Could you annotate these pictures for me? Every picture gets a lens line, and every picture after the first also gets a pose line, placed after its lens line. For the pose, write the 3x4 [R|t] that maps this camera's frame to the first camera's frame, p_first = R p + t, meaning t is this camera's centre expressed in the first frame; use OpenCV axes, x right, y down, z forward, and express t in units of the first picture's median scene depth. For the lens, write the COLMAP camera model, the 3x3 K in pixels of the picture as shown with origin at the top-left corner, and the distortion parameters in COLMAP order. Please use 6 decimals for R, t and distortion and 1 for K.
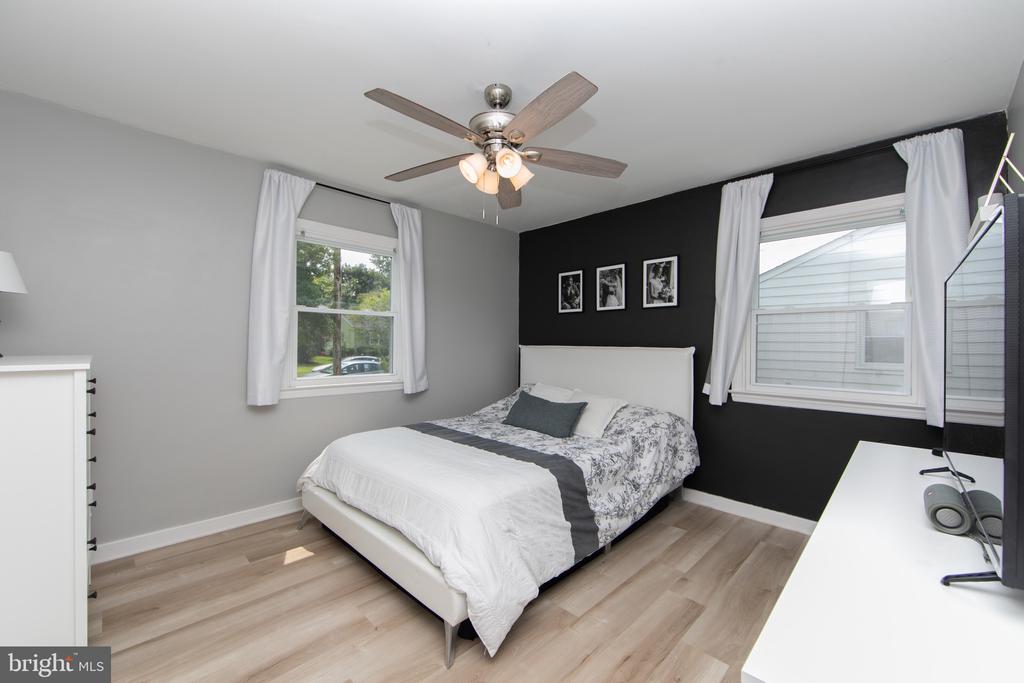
lens RADIAL K [[408.1, 0, 511.8], [0, 408.1, 342.0], [0, 0, 1]] dist [-0.003834, 0.000367]
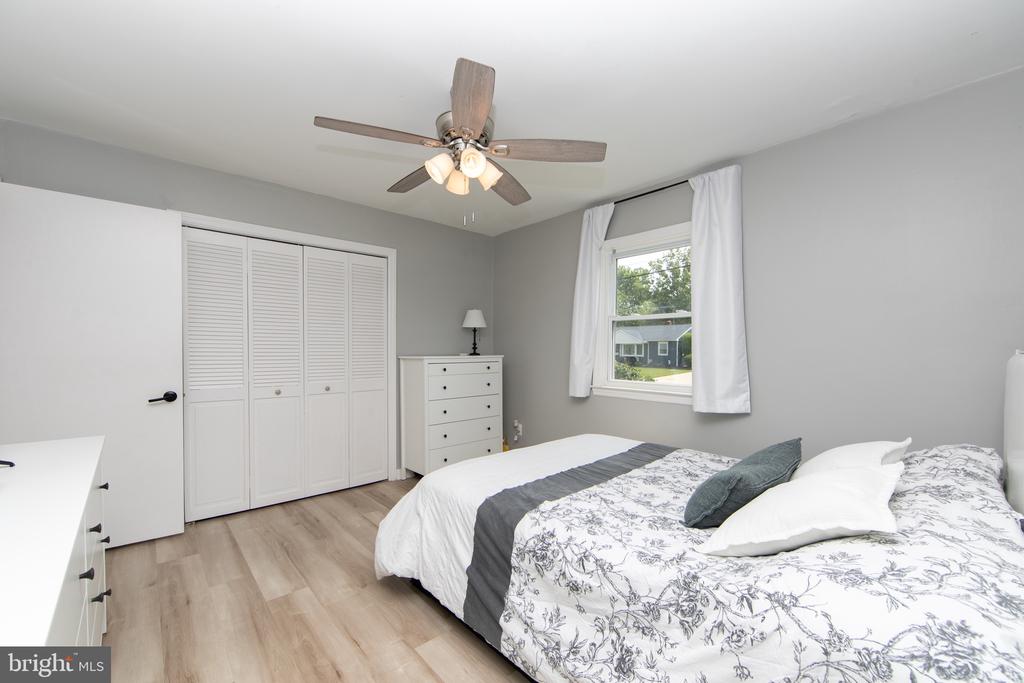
lens RADIAL K [[408.1, 0, 507.8], [0, 408.1, 355.9], [0, 0, 1]] dist [-0.003834, 0.000367]
pose [[-0.061810, 0.003017, -0.998083, 0.749856], [-0.000493, 0.999995, 0.003054, 0.021418], [0.998088, 0.000681, -0.061808, 0.906155]]
